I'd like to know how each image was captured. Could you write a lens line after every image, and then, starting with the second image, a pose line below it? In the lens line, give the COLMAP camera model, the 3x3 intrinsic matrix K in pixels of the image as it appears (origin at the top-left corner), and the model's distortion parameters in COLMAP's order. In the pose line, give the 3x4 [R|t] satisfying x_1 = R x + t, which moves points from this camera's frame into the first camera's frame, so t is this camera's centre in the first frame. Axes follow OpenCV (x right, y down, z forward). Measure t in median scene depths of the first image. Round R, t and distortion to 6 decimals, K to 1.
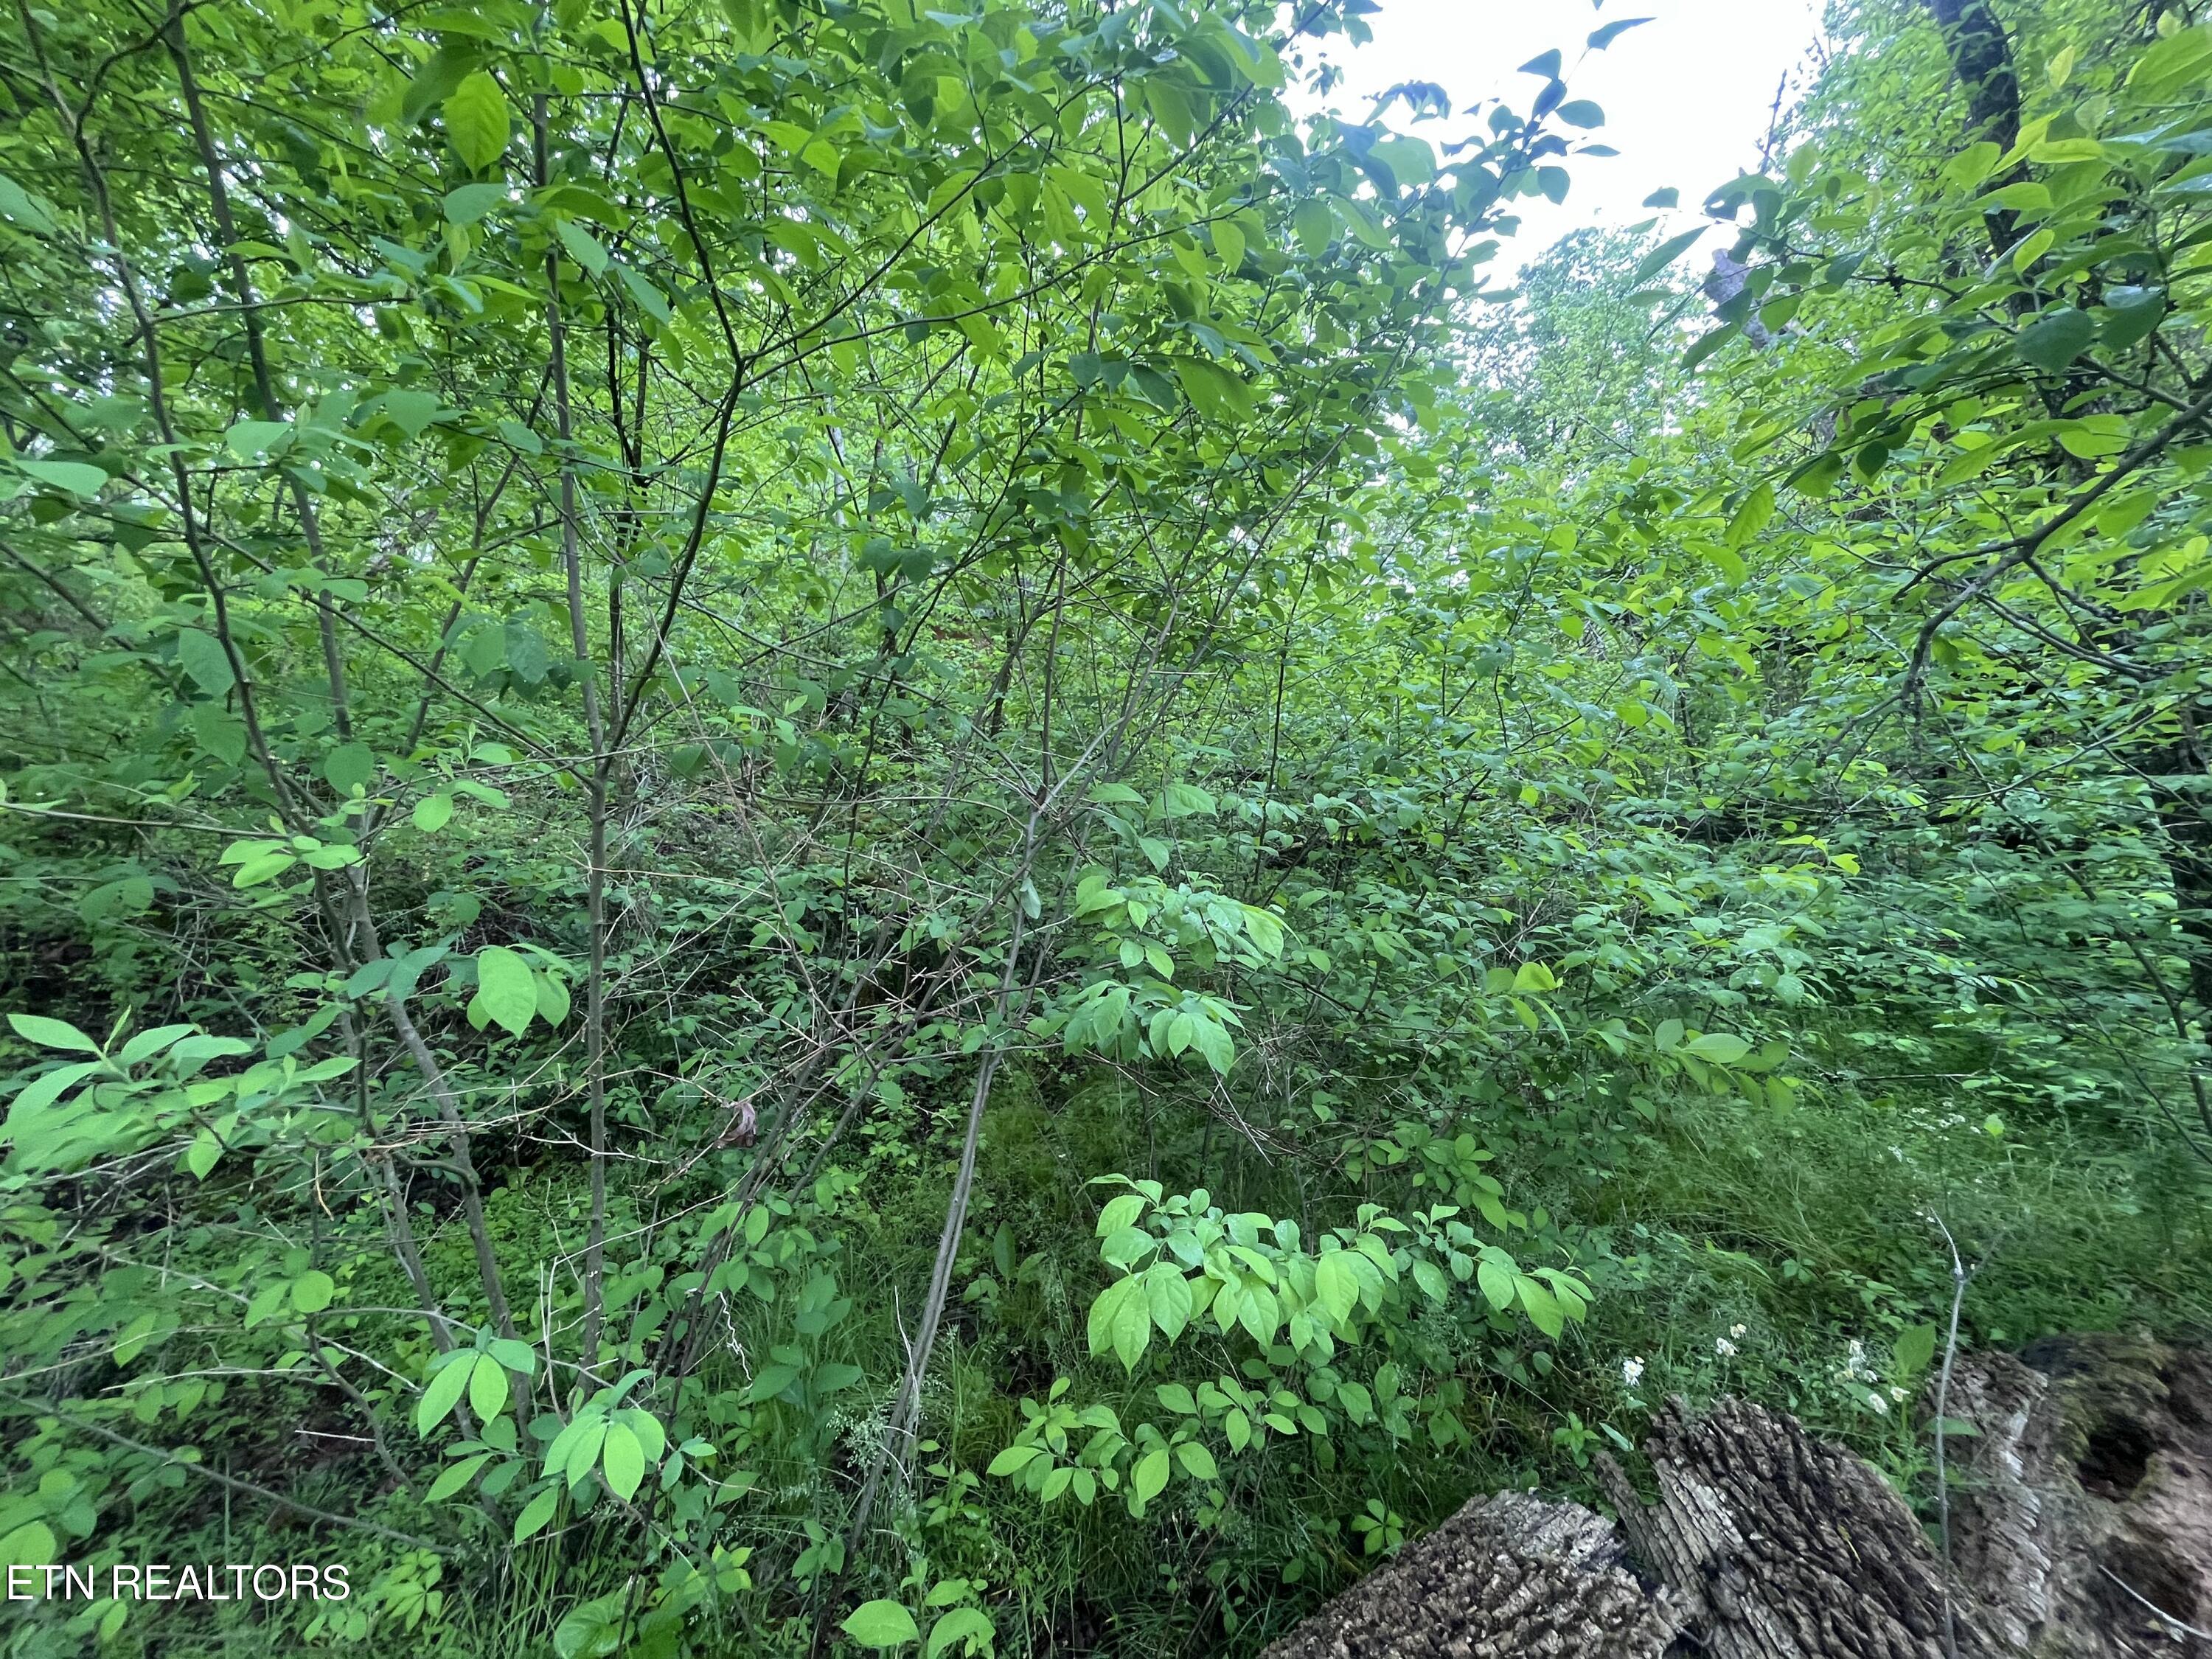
lens RADIAL K [[897.5, 0, 1103.4], [0, 897.5, 828.9], [0, 0, 1]] dist [-0.002177, -0.000218]
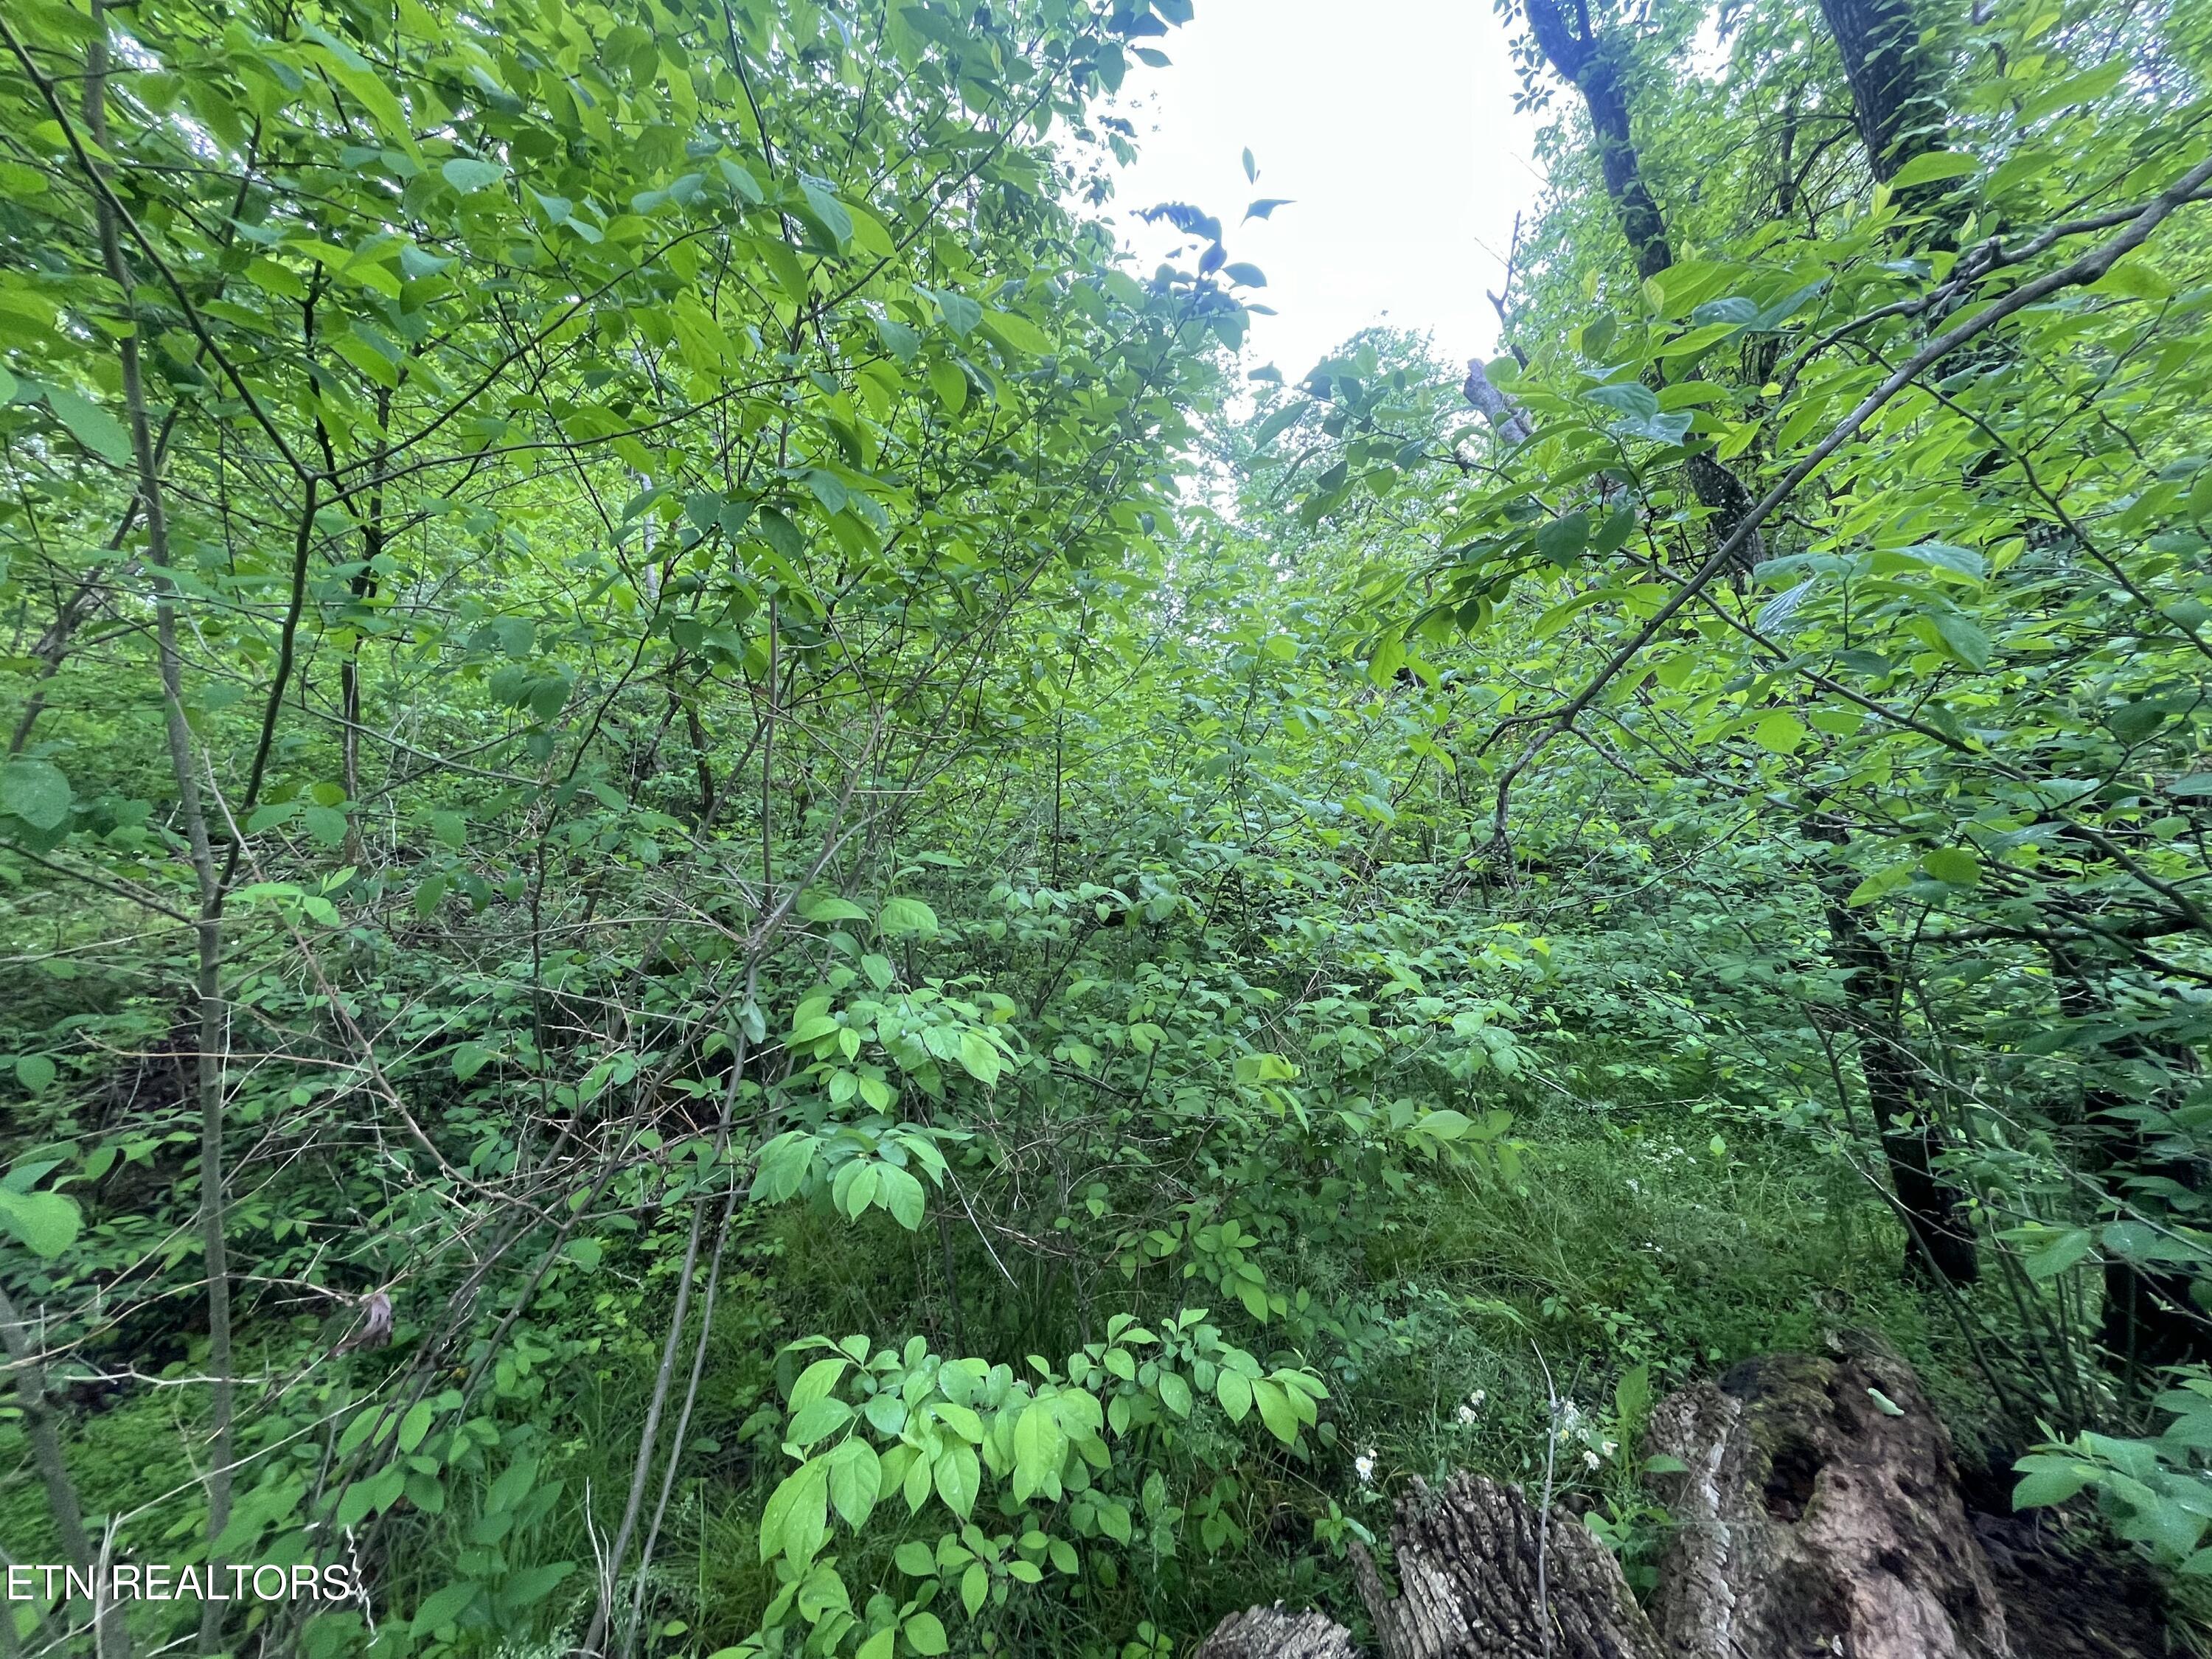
lens RADIAL K [[897.5, 0, 1095.9], [0, 897.5, 827.9], [0, 0, 1]] dist [-0.002177, -0.000218]
pose [[0.985831, -0.022341, 0.166245, 0.128714], [0.032125, 0.997891, -0.056397, -0.063302], [-0.164634, 0.060938, 0.984470, 0.007456]]
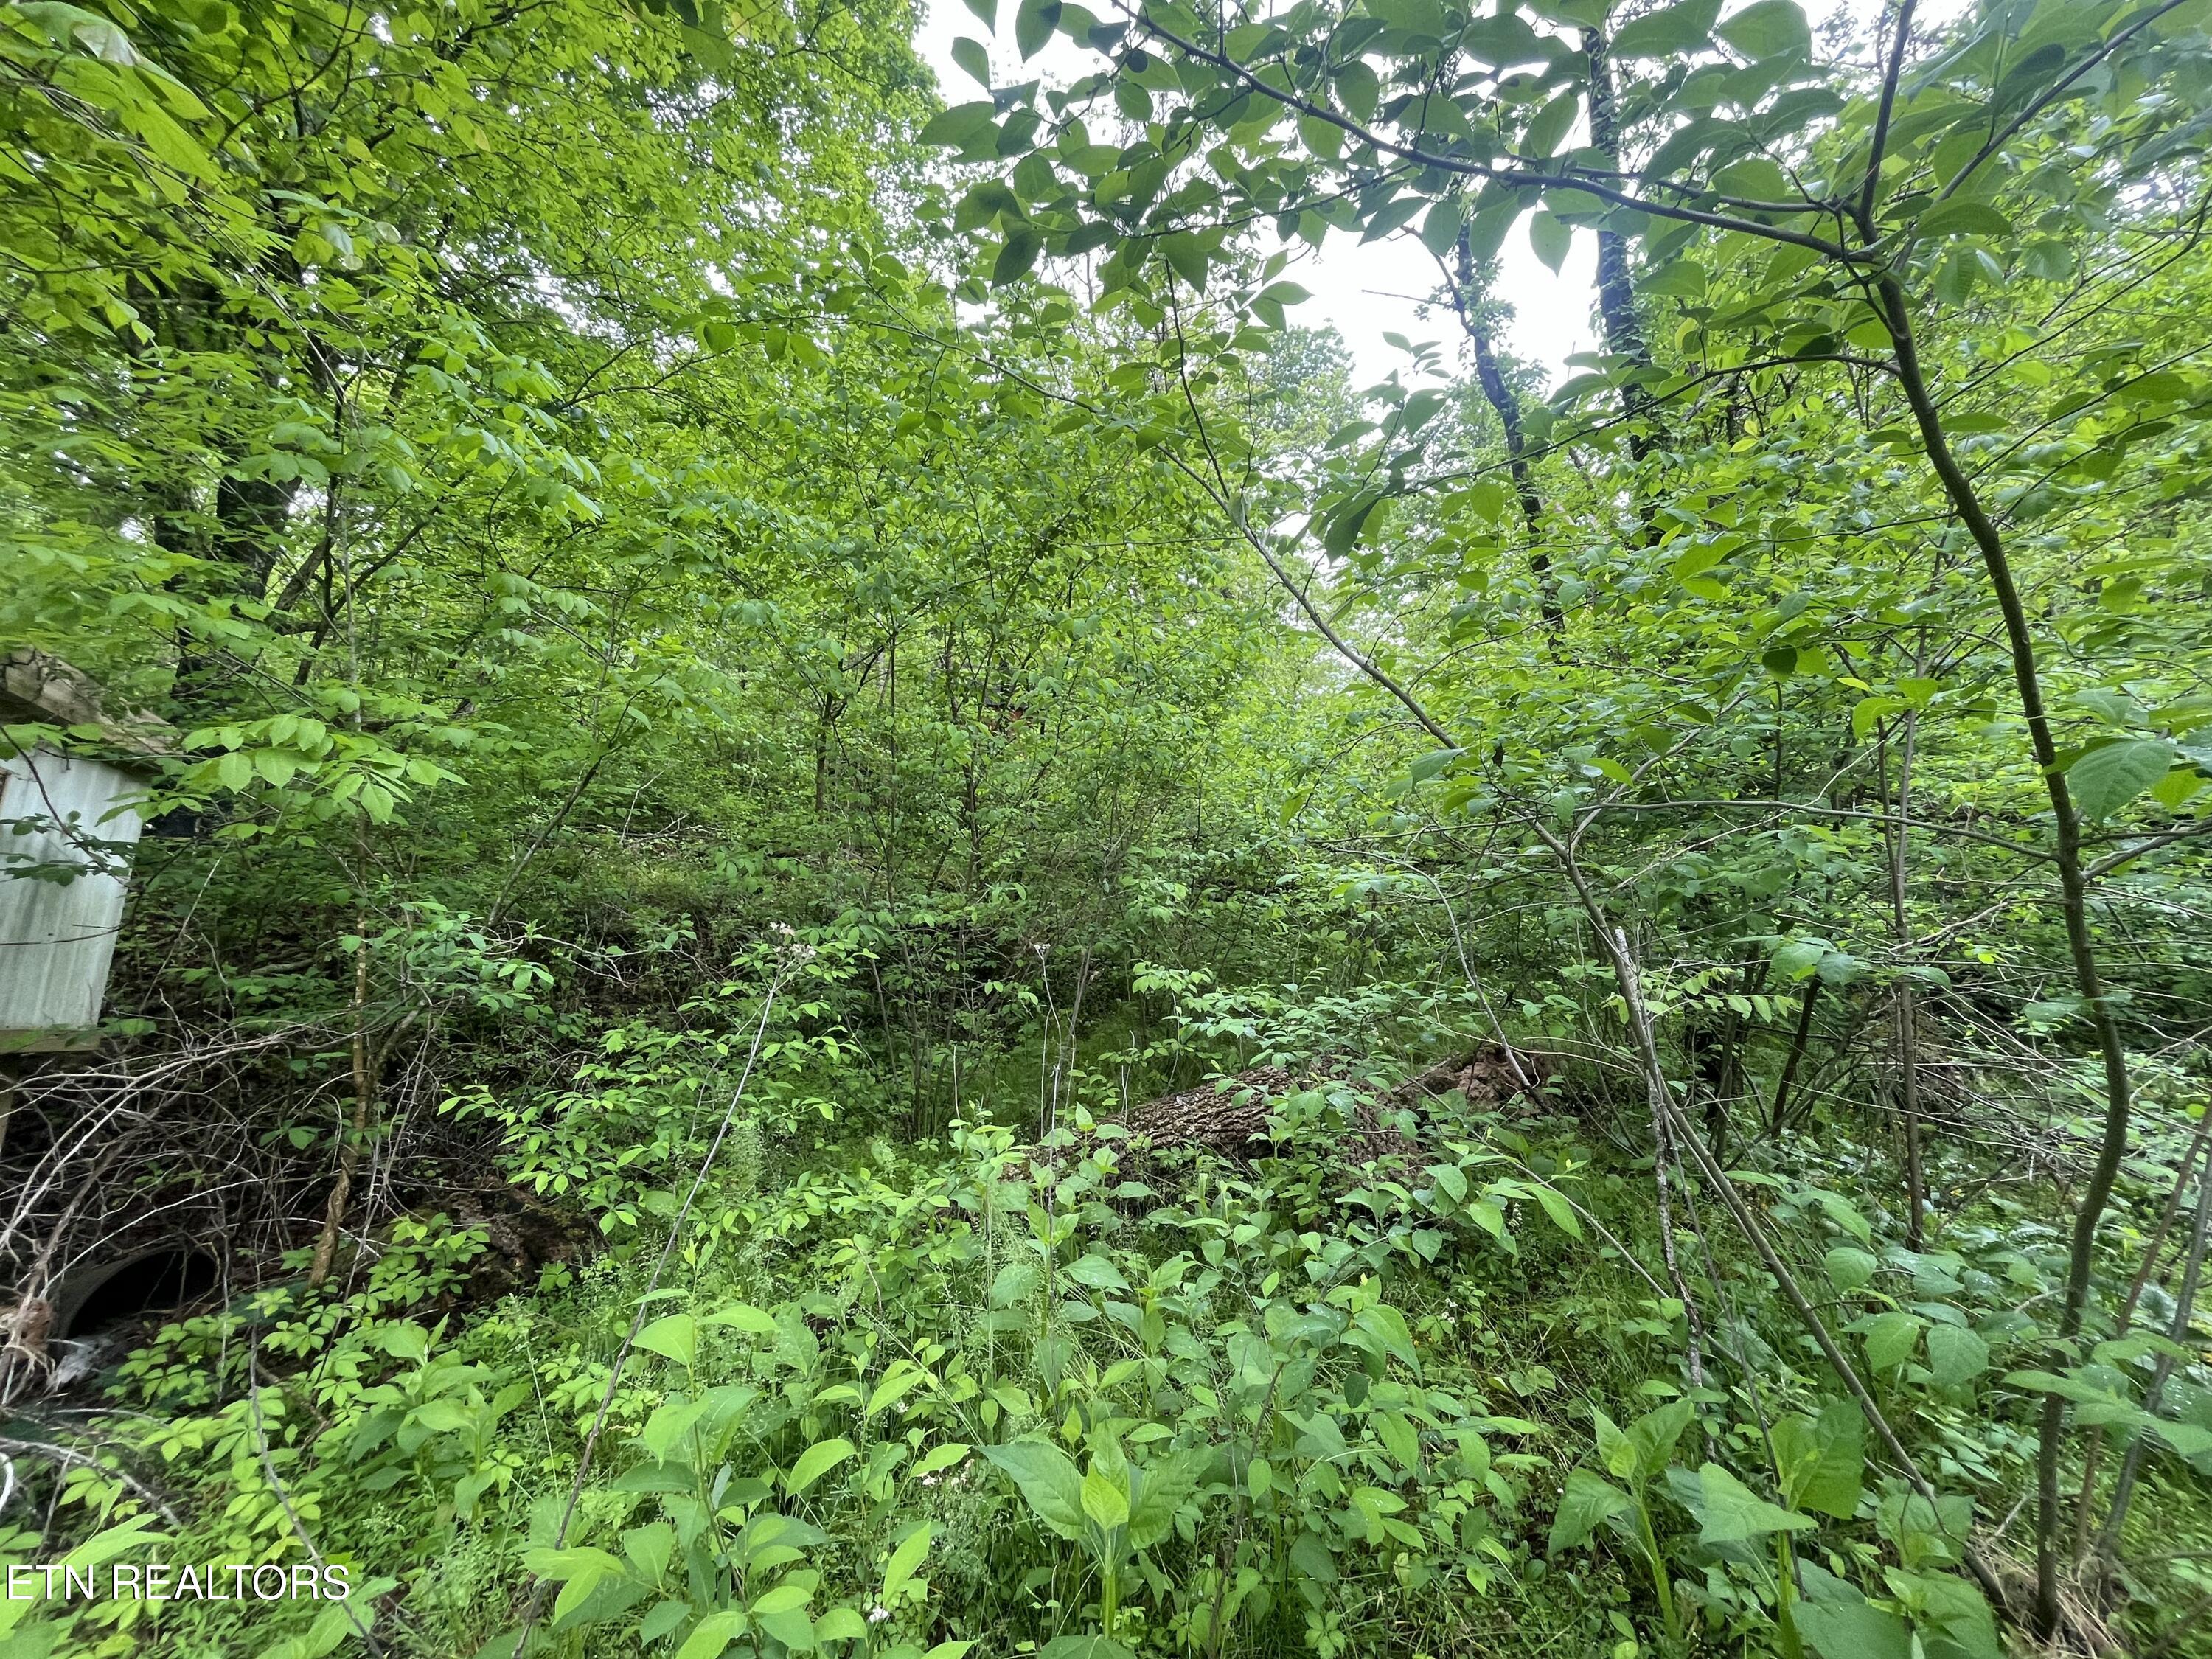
lens RADIAL K [[897.5, 0, 1104.5], [0, 897.5, 828.1], [0, 0, 1]] dist [-0.002177, -0.000218]
pose [[0.998995, -0.015317, 0.042125, -0.219580], [0.017994, 0.997792, -0.063940, 0.078220], [-0.041052, 0.064633, 0.997064, -2.090226]]
